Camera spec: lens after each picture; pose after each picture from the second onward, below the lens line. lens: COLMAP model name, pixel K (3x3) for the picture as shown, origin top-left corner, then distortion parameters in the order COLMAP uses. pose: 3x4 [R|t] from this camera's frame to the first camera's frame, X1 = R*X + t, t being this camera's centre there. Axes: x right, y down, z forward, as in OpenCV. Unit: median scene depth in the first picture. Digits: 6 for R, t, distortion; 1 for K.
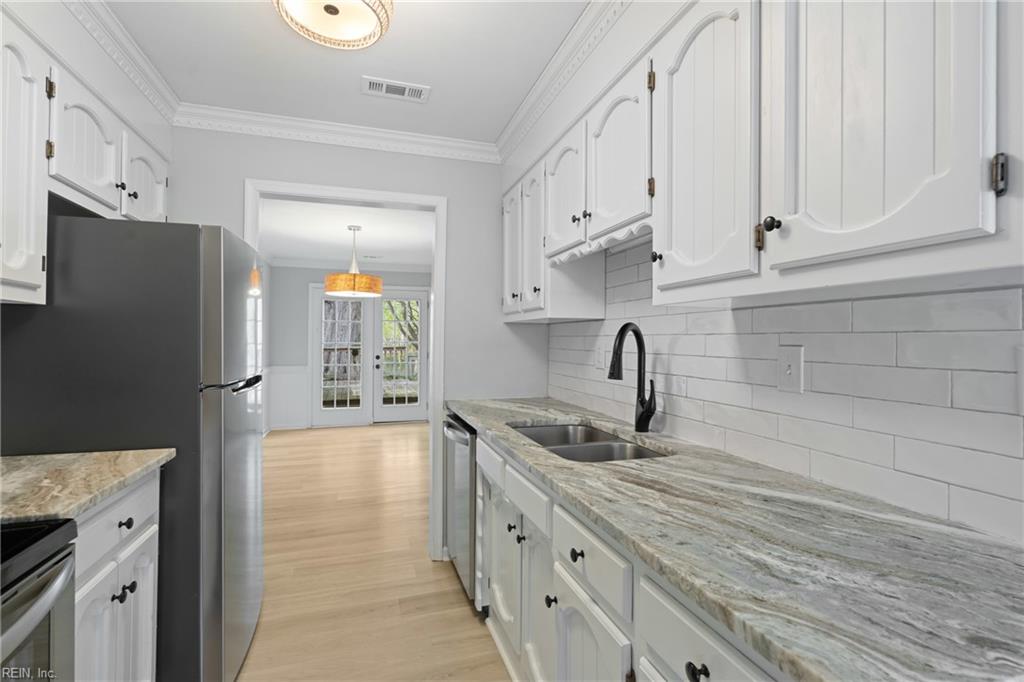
lens RADIAL K [[462.7, 0, 511.2], [0, 462.7, 343.9], [0, 0, 1]] dist [-0.001172, 0.000113]
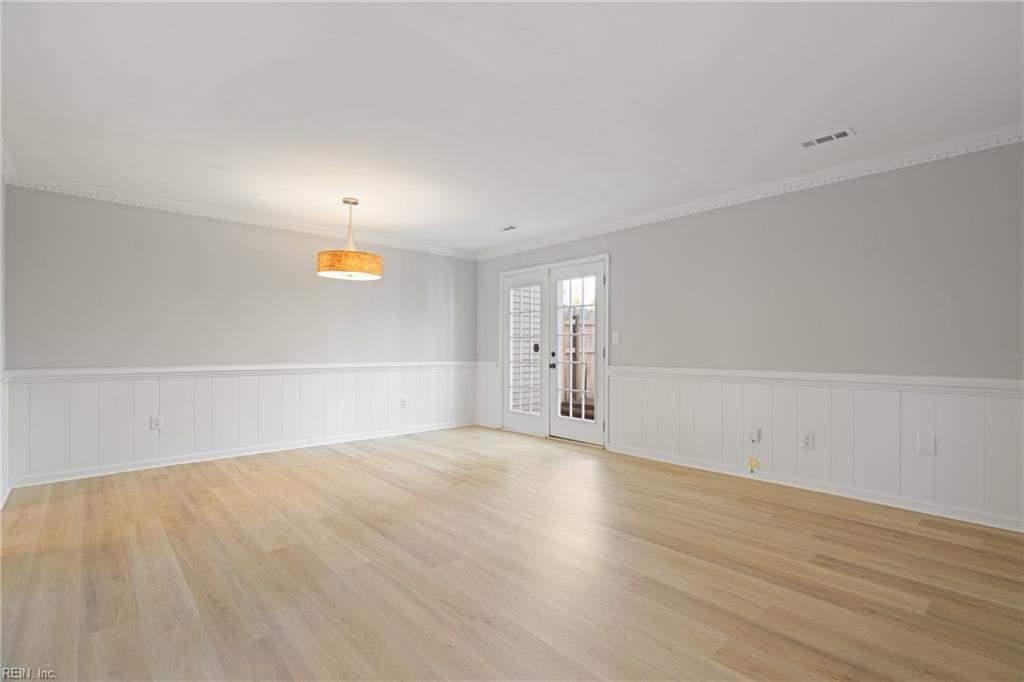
lens RADIAL K [[462.7, 0, 517.4], [0, 462.7, 346.8], [0, 0, 1]] dist [-0.001172, 0.000113]
pose [[0.422715, -0.002643, -0.906259, 0.405900], [-0.006063, 0.999965, -0.005745, 0.021463], [0.906242, 0.007923, 0.422684, 0.612167]]
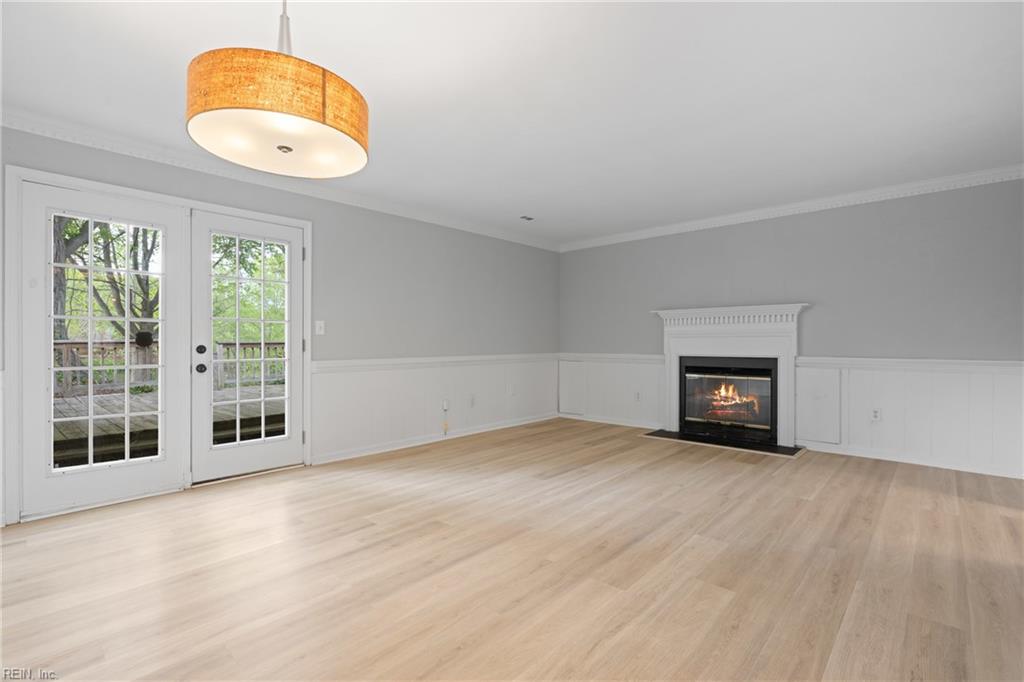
lens RADIAL K [[462.7, 0, 514.9], [0, 462.7, 345.7], [0, 0, 1]] dist [-0.001172, 0.000113]
pose [[0.871174, -0.005428, 0.490945, -0.240536], [0.003606, 0.999983, 0.004656, 0.024273], [-0.490961, -0.002286, 0.871178, 0.413145]]
